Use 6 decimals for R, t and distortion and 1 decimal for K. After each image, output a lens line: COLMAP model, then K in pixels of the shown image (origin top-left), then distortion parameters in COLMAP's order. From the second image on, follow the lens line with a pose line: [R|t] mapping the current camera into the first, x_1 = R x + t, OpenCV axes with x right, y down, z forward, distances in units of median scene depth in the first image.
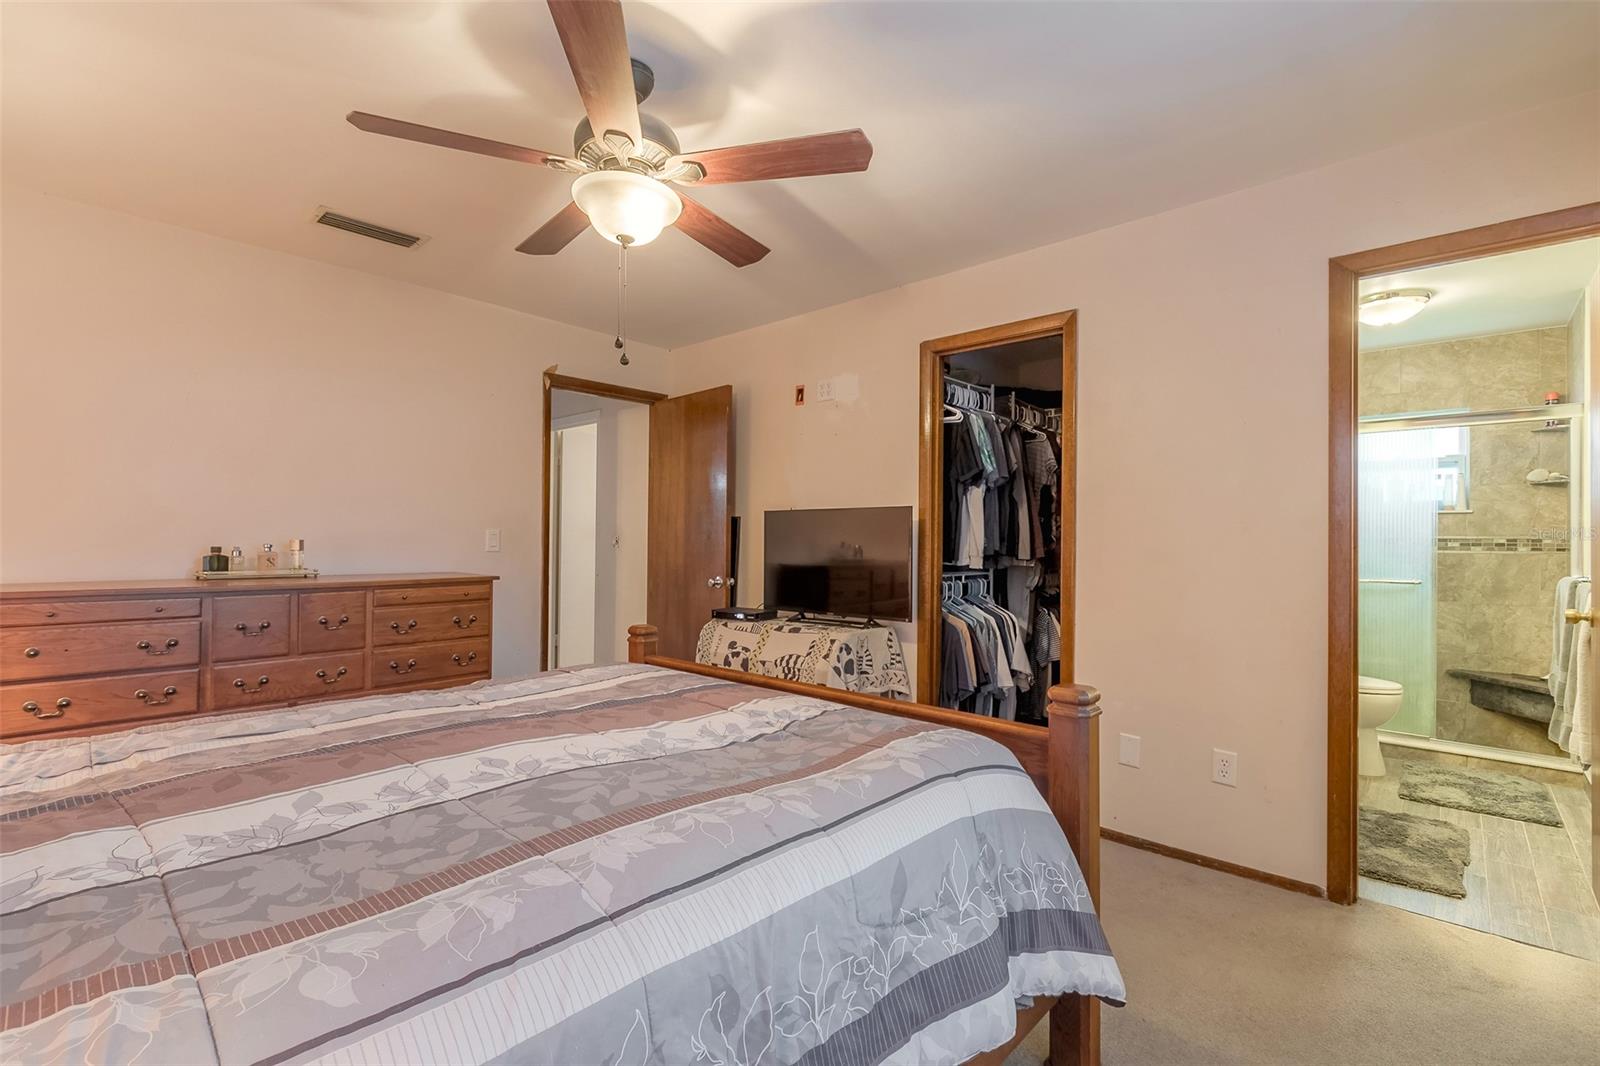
lens RADIAL K [[719.5, 0, 798.1], [0, 719.5, 533.5], [0, 0, 1]] dist [-0.001149, -0.000634]
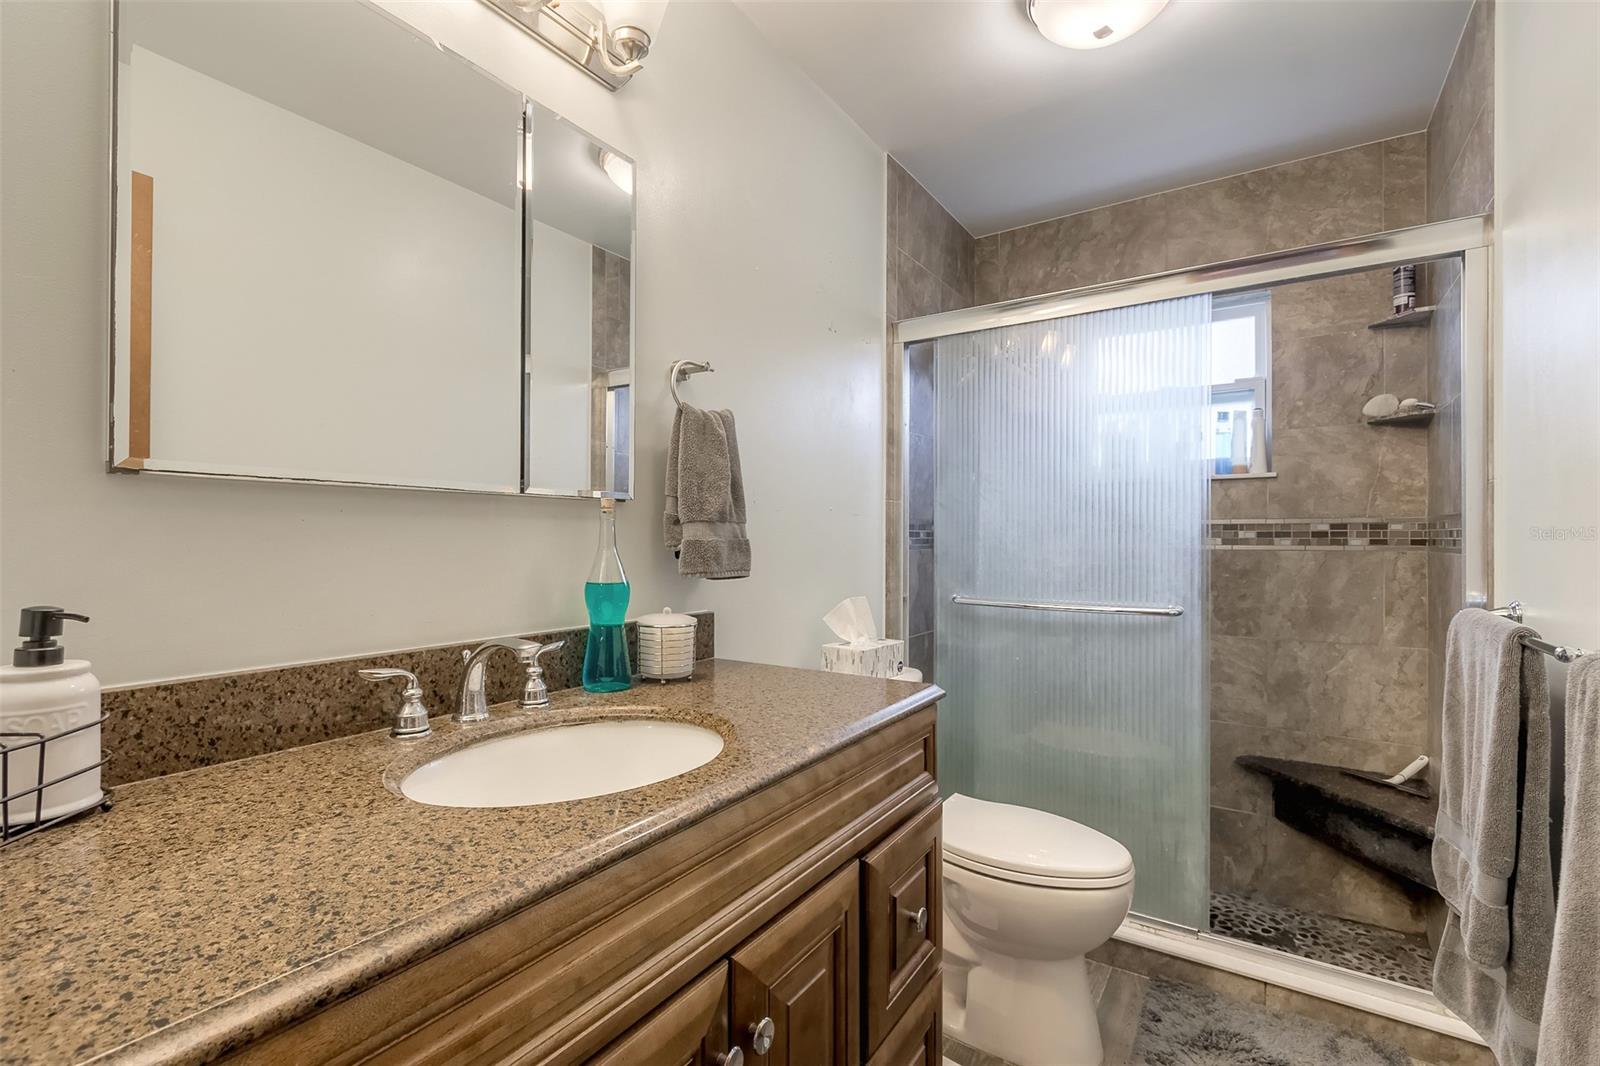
lens RADIAL K [[719.5, 0, 801.5], [0, 719.5, 536.5], [0, 0, 1]] dist [-0.001149, -0.000634]
pose [[0.986720, -0.008806, 0.162193, 0.491410], [0.007771, 0.999945, 0.007015, 0.010438], [-0.162246, -0.005661, 0.986734, 0.516305]]
